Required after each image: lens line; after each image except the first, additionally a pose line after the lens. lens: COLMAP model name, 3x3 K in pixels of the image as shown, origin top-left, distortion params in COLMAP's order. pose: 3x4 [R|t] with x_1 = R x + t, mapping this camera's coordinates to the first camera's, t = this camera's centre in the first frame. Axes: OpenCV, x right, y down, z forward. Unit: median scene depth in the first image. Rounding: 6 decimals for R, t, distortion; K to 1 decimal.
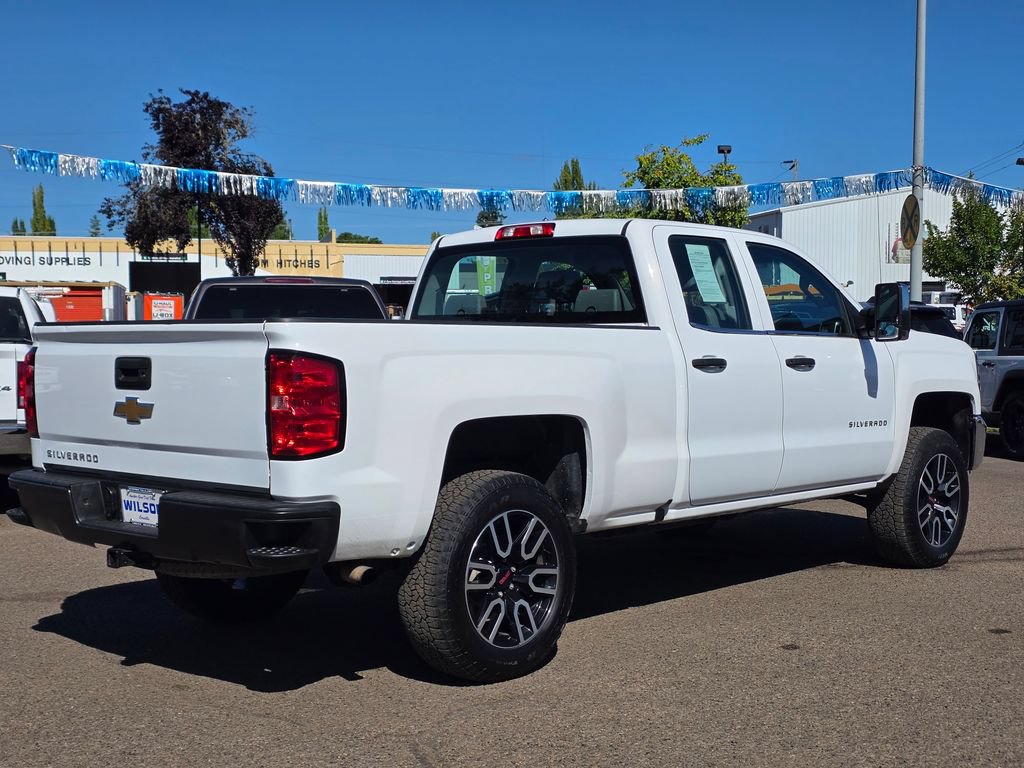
lens RADIAL K [[1379.3, 0, 495.6], [0, 1379.3, 387.0], [0, 0, 1]] dist [0.075529, 0.000000]
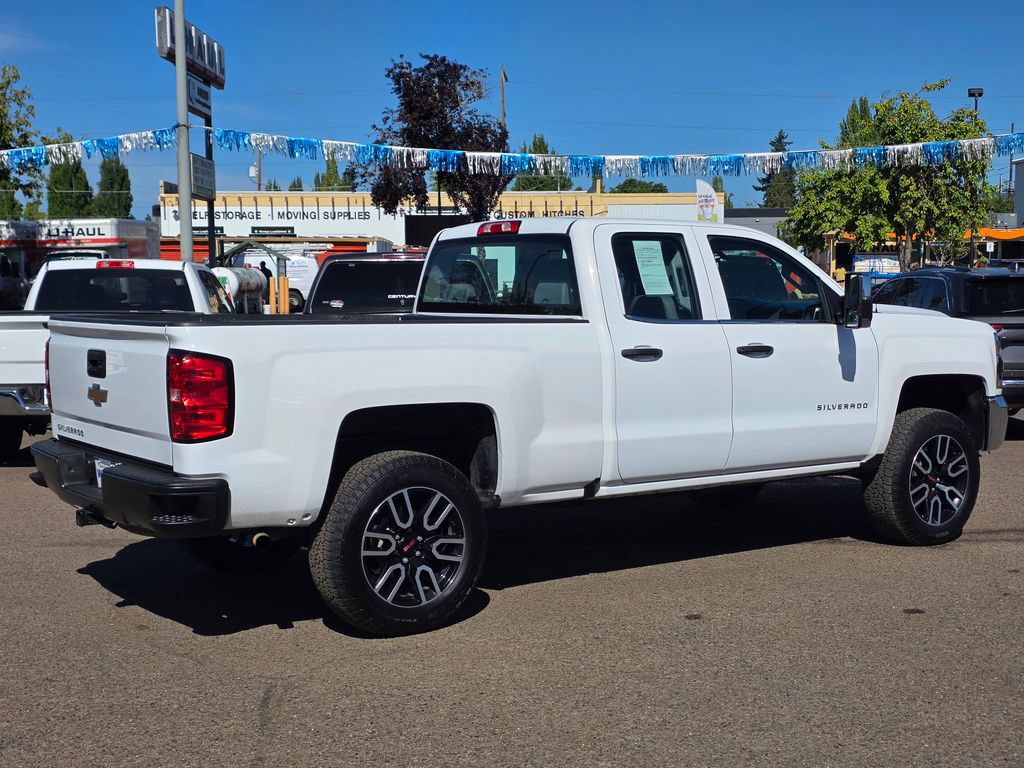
lens RADIAL K [[1379.3, 0, 505.8], [0, 1379.3, 387.8], [0, 0, 1]] dist [0.075529, 0.000000]
pose [[0.978690, 0.013905, -0.204873, 0.304488], [-0.005666, 0.999153, 0.040748, -0.037230], [0.205267, -0.038719, 0.977940, -0.086955]]
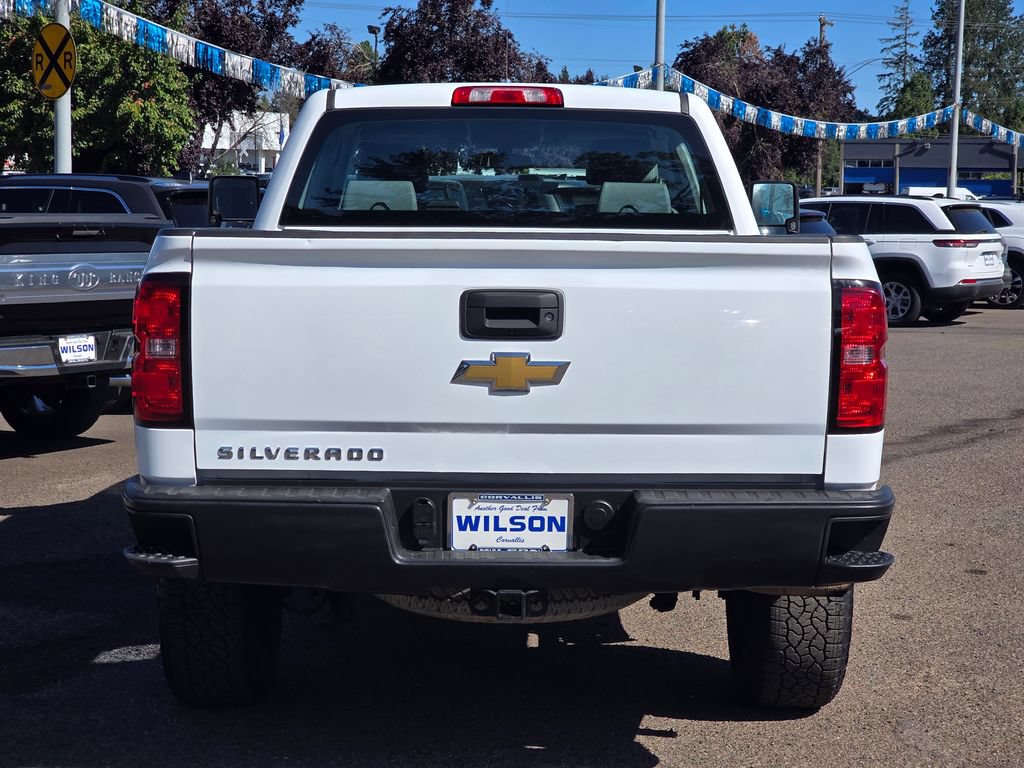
lens RADIAL K [[2013.9, 0, 510.6], [0, 2013.9, 382.4], [0, 0, 1]] dist [-0.080540, 0.000000]
pose [[0.701117, -0.047634, 0.711453, -0.859893], [0.009930, 0.998322, 0.057056, -0.029754], [-0.712977, -0.032938, 0.700413, 0.329016]]
